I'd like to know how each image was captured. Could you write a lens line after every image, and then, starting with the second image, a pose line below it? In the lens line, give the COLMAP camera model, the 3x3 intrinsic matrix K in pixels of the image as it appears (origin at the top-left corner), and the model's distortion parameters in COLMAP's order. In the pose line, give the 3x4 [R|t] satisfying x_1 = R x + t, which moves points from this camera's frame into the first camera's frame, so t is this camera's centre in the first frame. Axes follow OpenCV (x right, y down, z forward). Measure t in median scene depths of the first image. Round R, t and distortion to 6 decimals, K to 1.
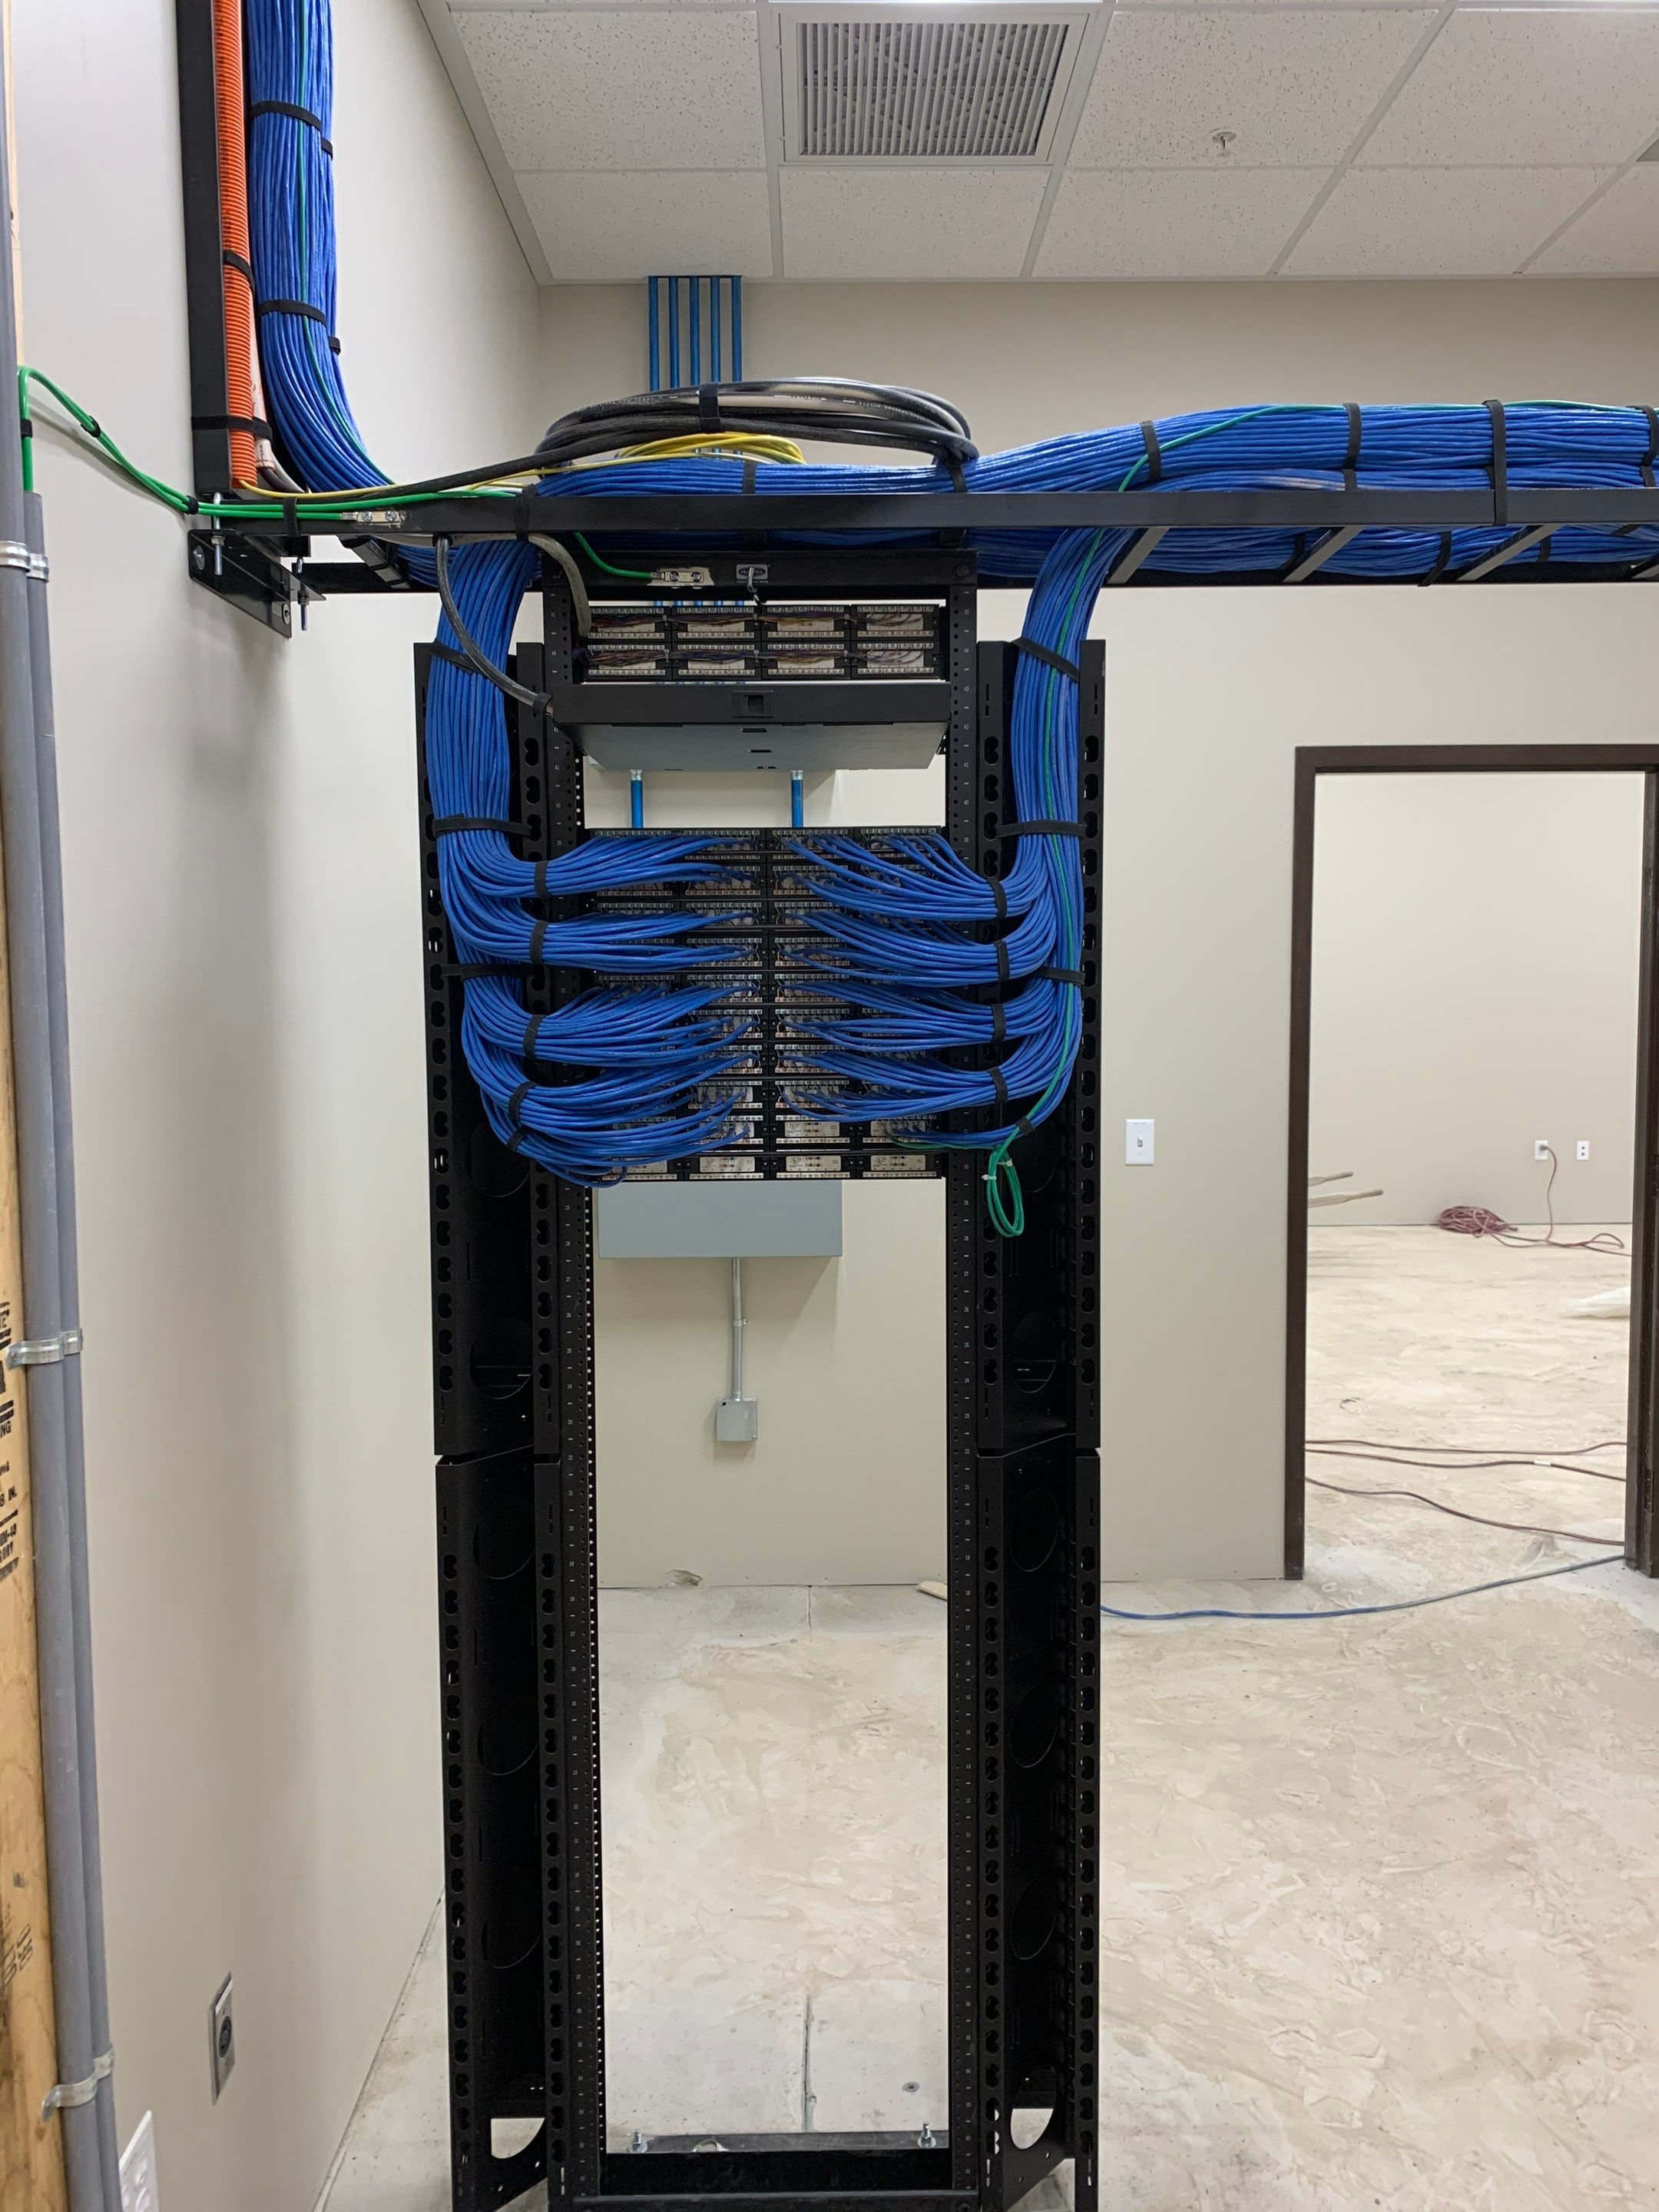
lens RADIAL K [[1647.4, 0, 837.8], [0, 1647.4, 1098.0], [0, 0, 1]] dist [0.159007, -0.409523]
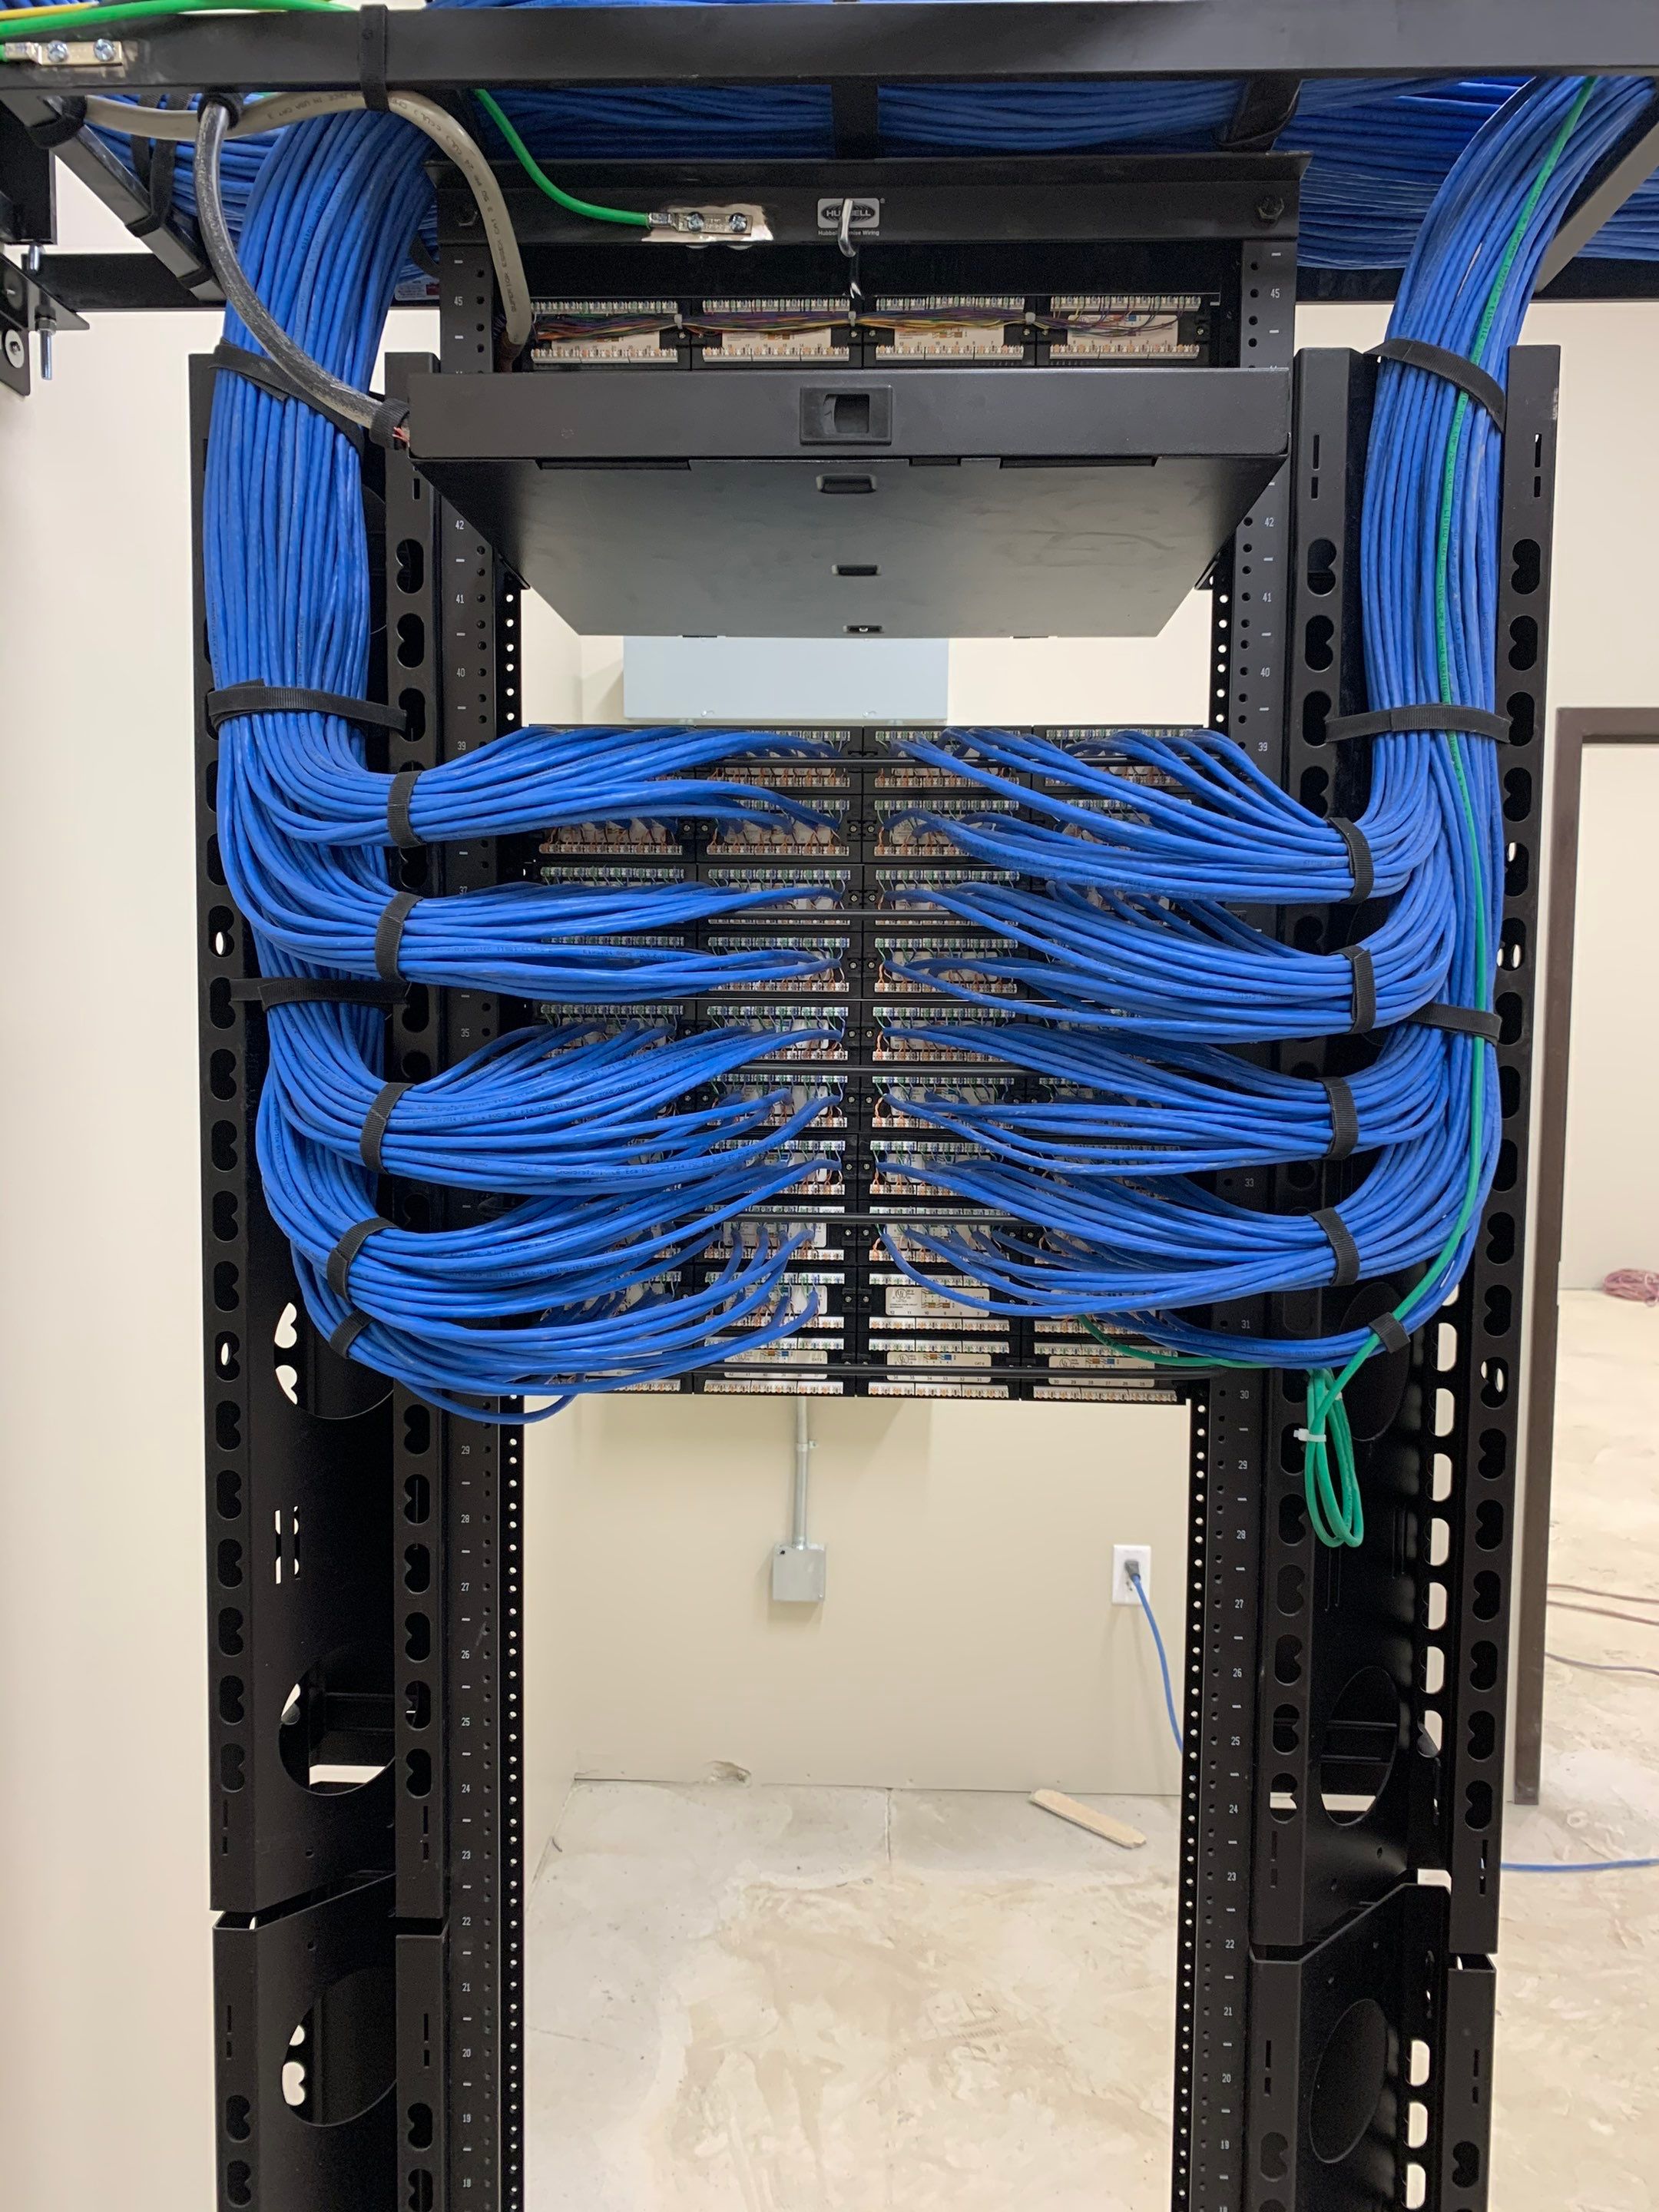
lens RADIAL K [[1681.7, 0, 829.5], [0, 1681.7, 1106.0], [0, 0, 1]] dist [0.023749, -0.004909]
pose [[0.998478, 0.020864, -0.051043, -0.024847], [-0.021181, 0.999760, -0.005671, -0.041252], [0.050913, 0.006743, 0.998680, 0.478290]]
